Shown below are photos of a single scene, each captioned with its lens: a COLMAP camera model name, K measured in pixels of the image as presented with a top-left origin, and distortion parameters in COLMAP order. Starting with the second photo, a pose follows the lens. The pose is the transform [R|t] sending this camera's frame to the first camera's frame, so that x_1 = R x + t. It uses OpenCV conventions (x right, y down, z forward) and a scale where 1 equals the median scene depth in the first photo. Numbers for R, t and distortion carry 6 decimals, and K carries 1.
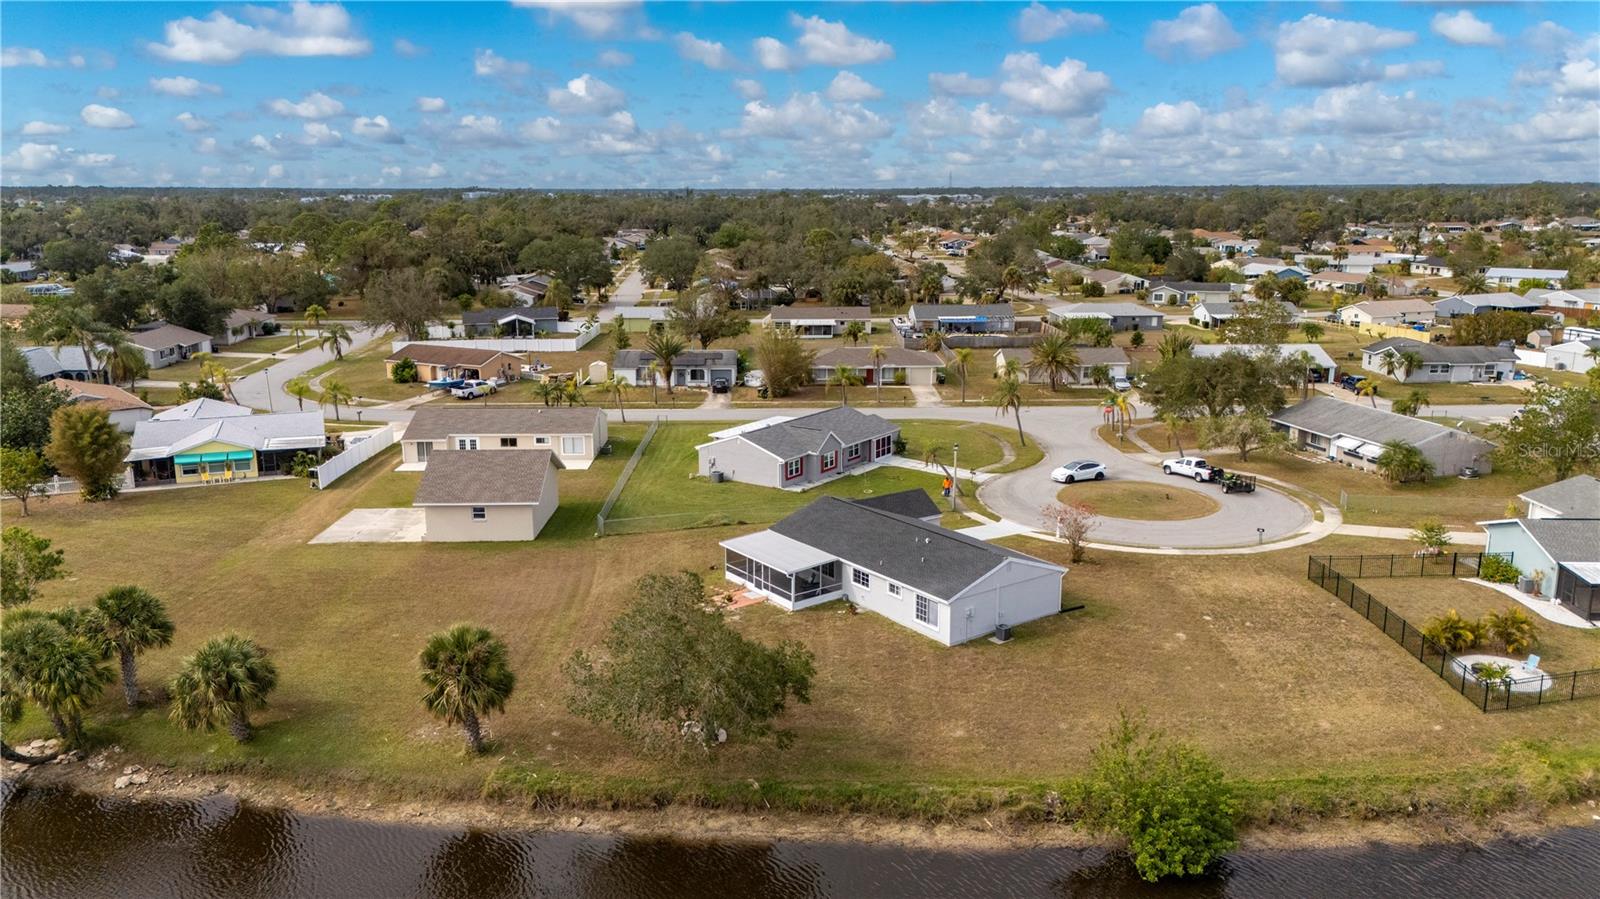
lens RADIAL K [[1161.5, 0, 800.0], [0, 1161.5, 449.5], [0, 0, 1]] dist [0.072541, -0.060819]
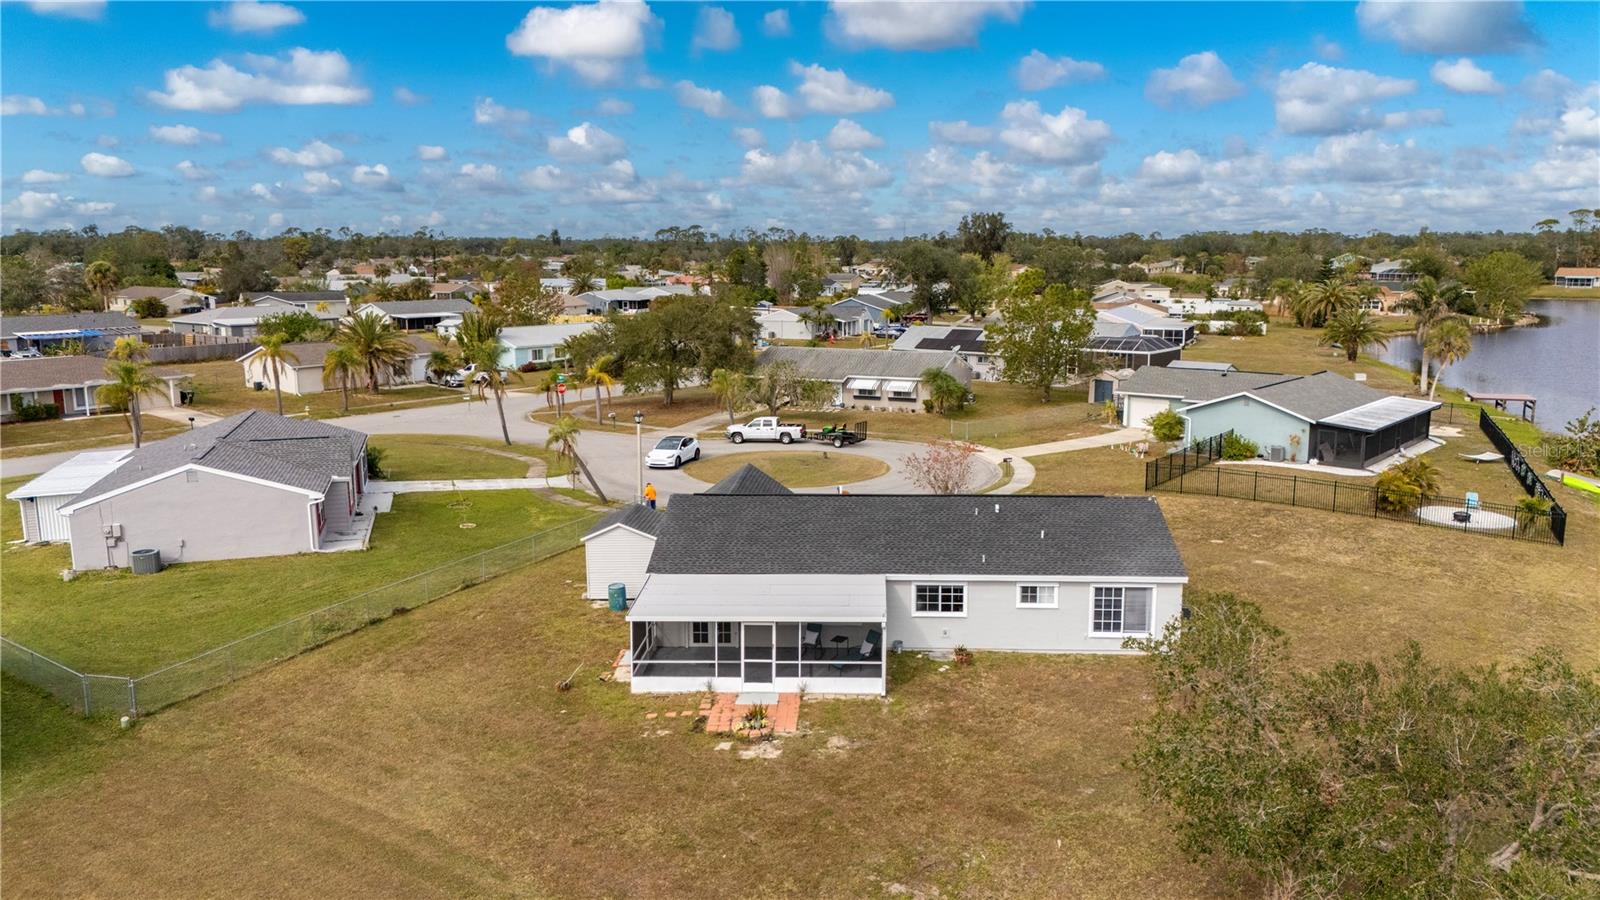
lens RADIAL K [[1188.8, 0, 843.5], [0, 1188.8, 448.4], [0, 0, 1]] dist [0.047025, -0.003253]
pose [[0.603319, -0.128250, 0.787120, -0.520861], [0.170183, 0.984954, 0.030041, 0.024820], [-0.779130, 0.115831, 0.616068, 0.910533]]
